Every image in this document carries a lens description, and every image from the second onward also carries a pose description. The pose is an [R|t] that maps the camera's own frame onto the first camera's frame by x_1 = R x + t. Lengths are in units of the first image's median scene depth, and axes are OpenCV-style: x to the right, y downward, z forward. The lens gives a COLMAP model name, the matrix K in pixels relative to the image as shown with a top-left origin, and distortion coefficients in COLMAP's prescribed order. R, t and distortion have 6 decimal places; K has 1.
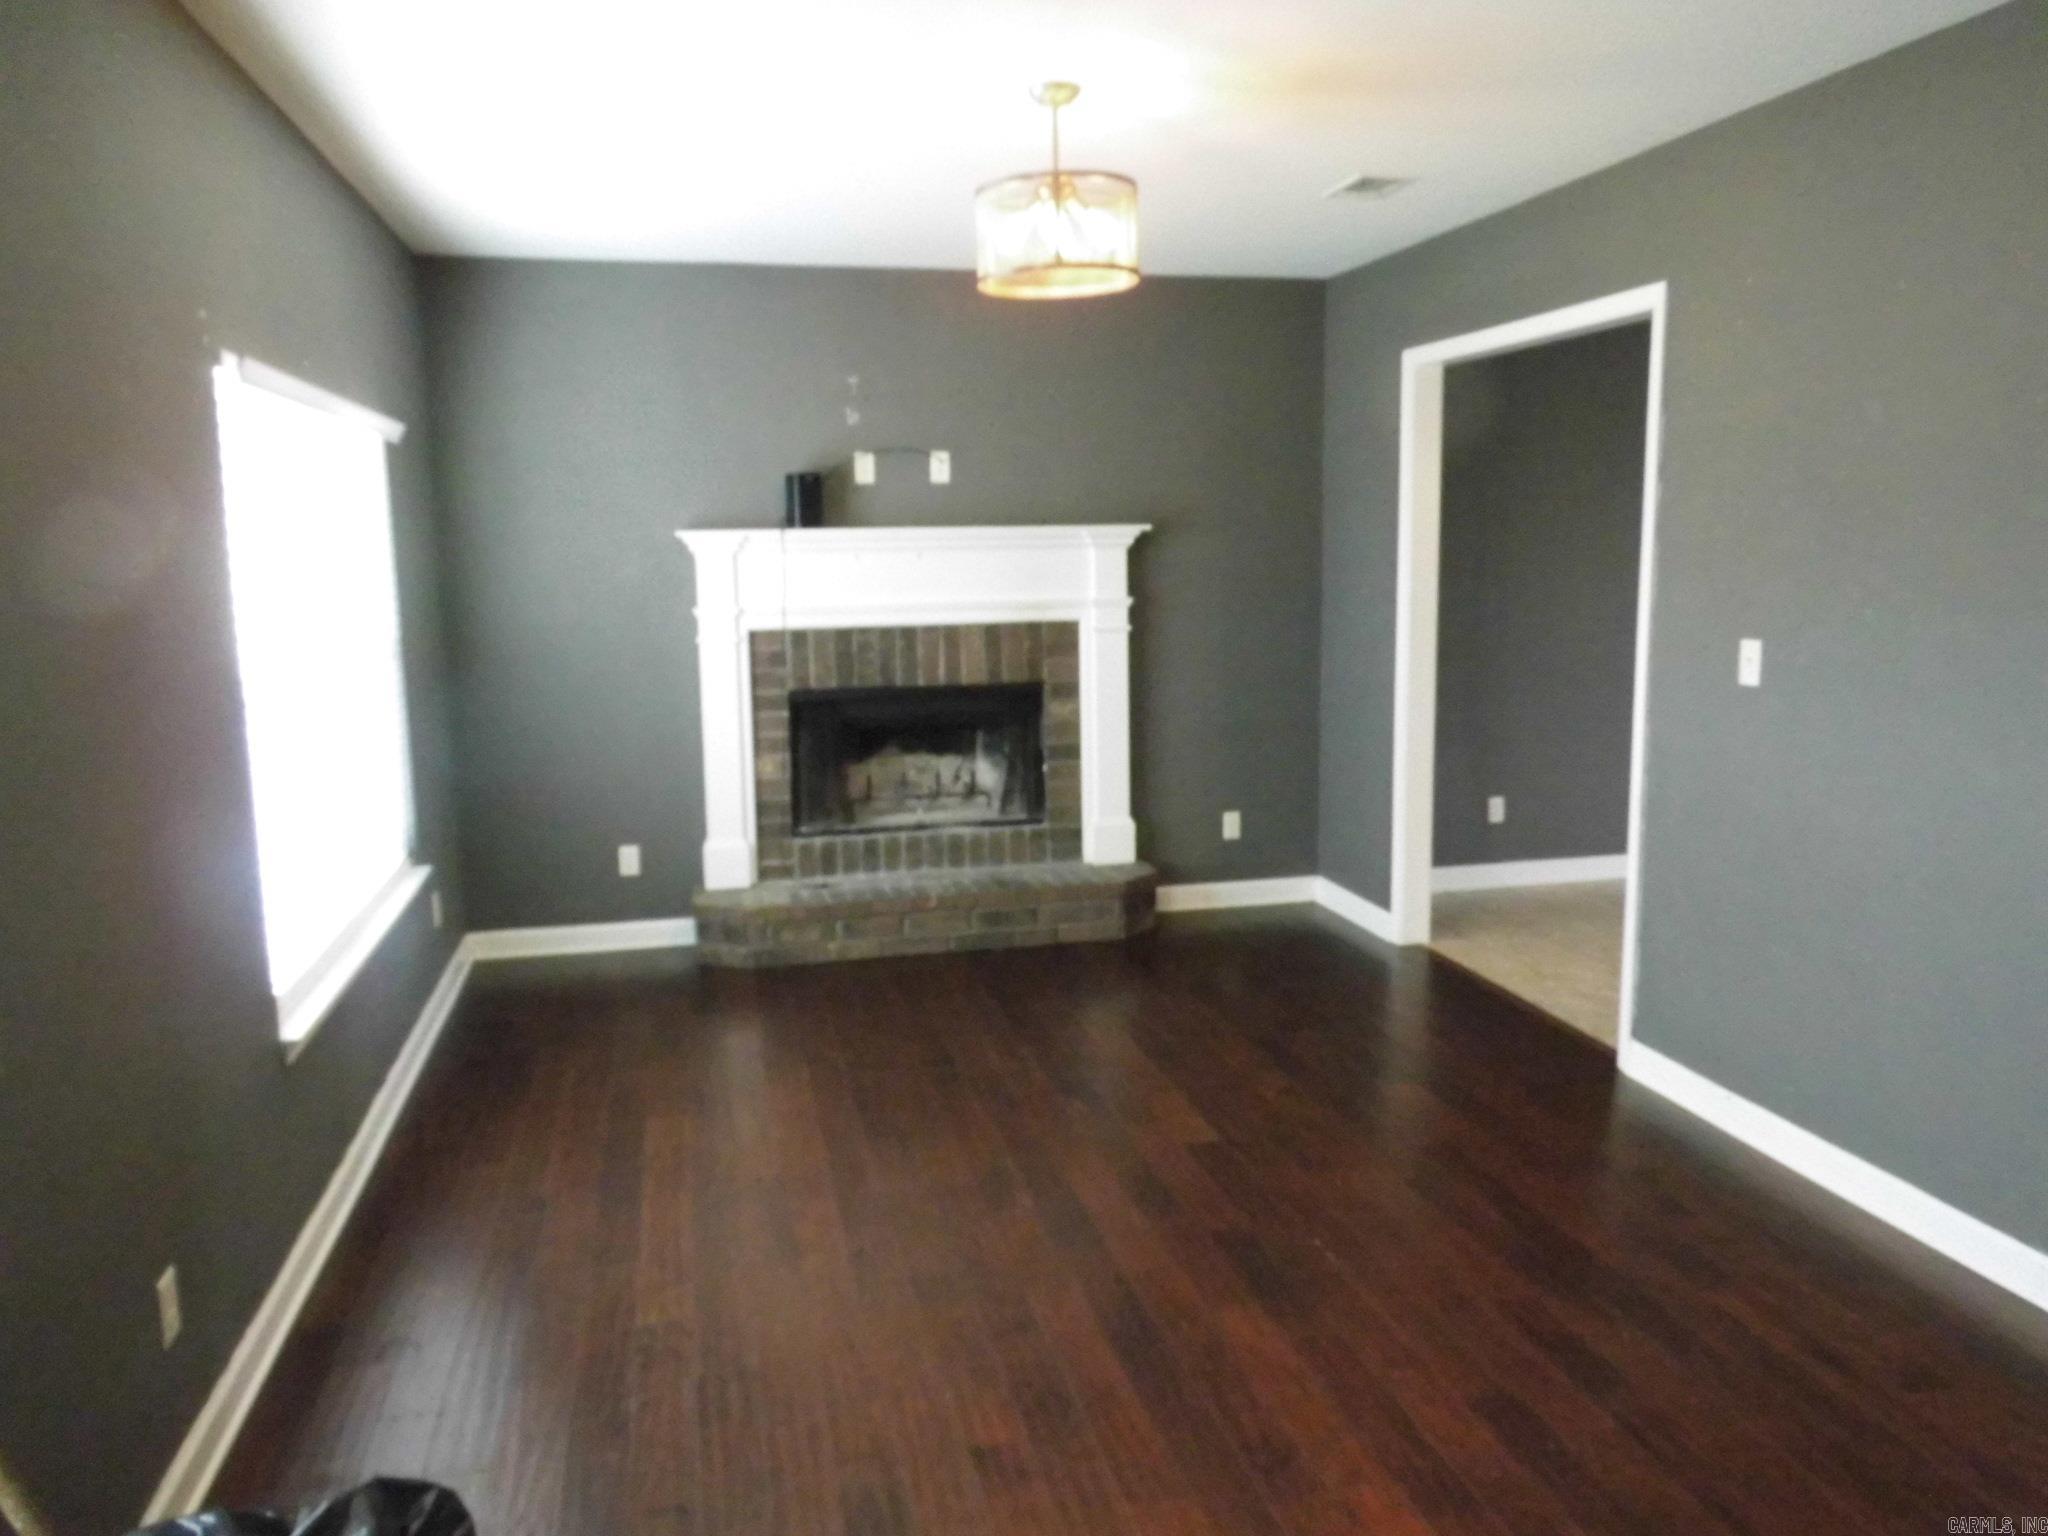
lens RADIAL K [[1521.4, 0, 1035.4], [0, 1521.4, 771.3], [0, 0, 1]] dist [-0.044586, 0.092164]
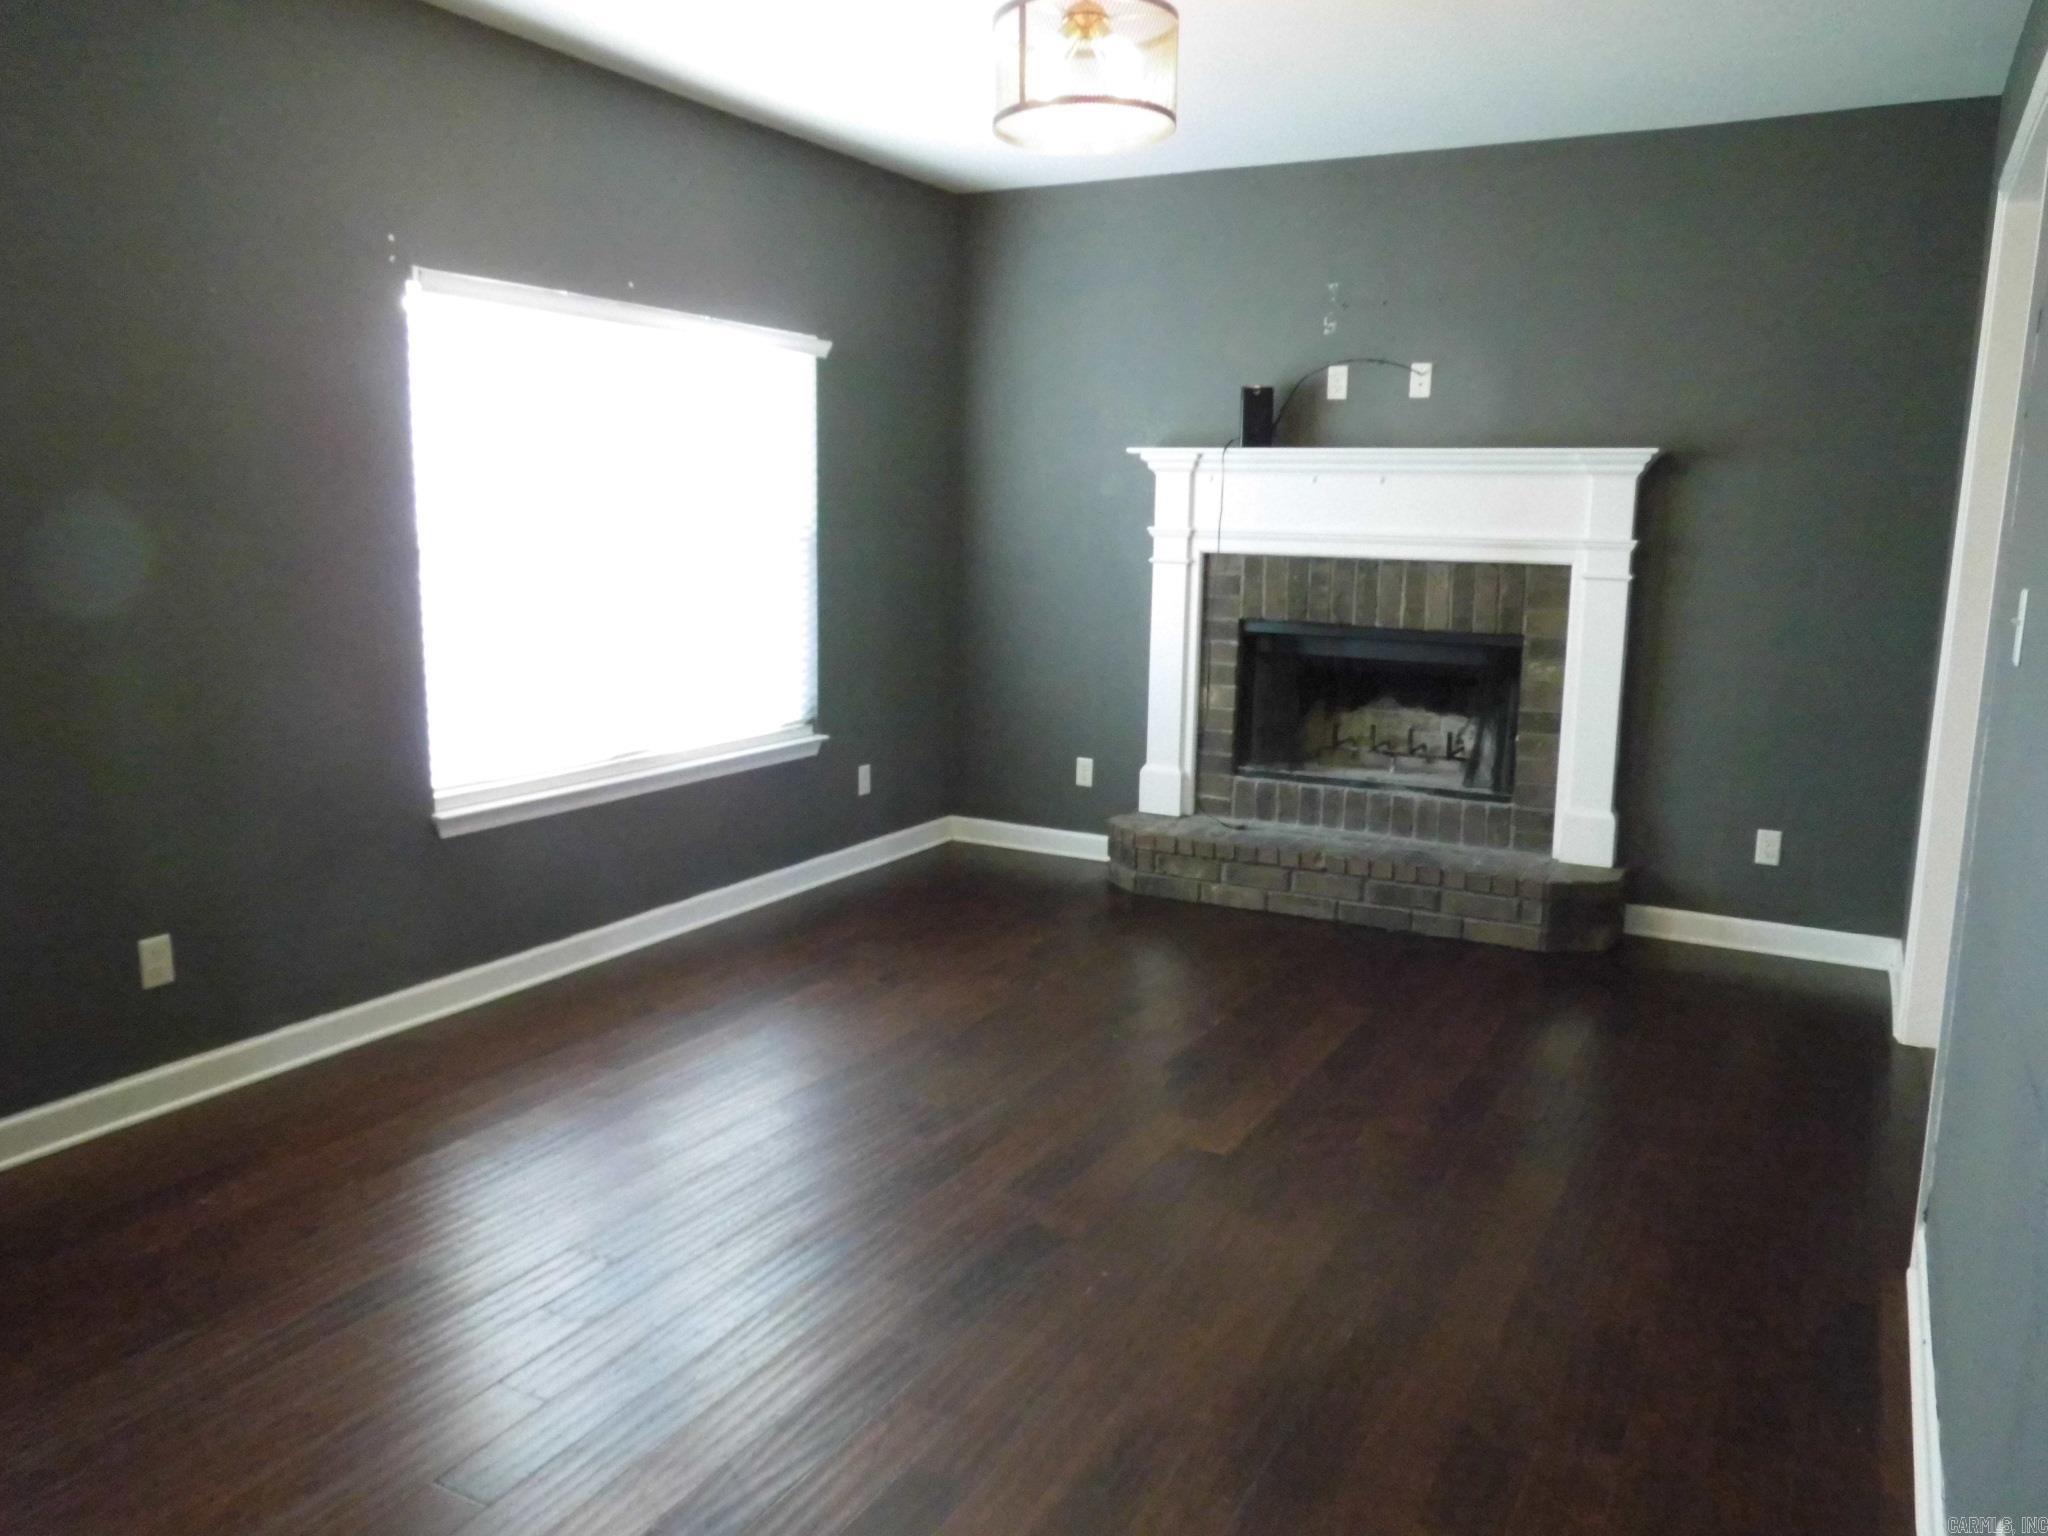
lens RADIAL K [[1521.4, 0, 1035.4], [0, 1521.4, 771.3], [0, 0, 1]] dist [-0.044586, 0.092164]
pose [[0.750479, 0.141894, -0.645482, 0.364800], [-0.130245, 0.989280, 0.066039, -0.004868], [0.647933, 0.034510, 0.760915, 0.193134]]
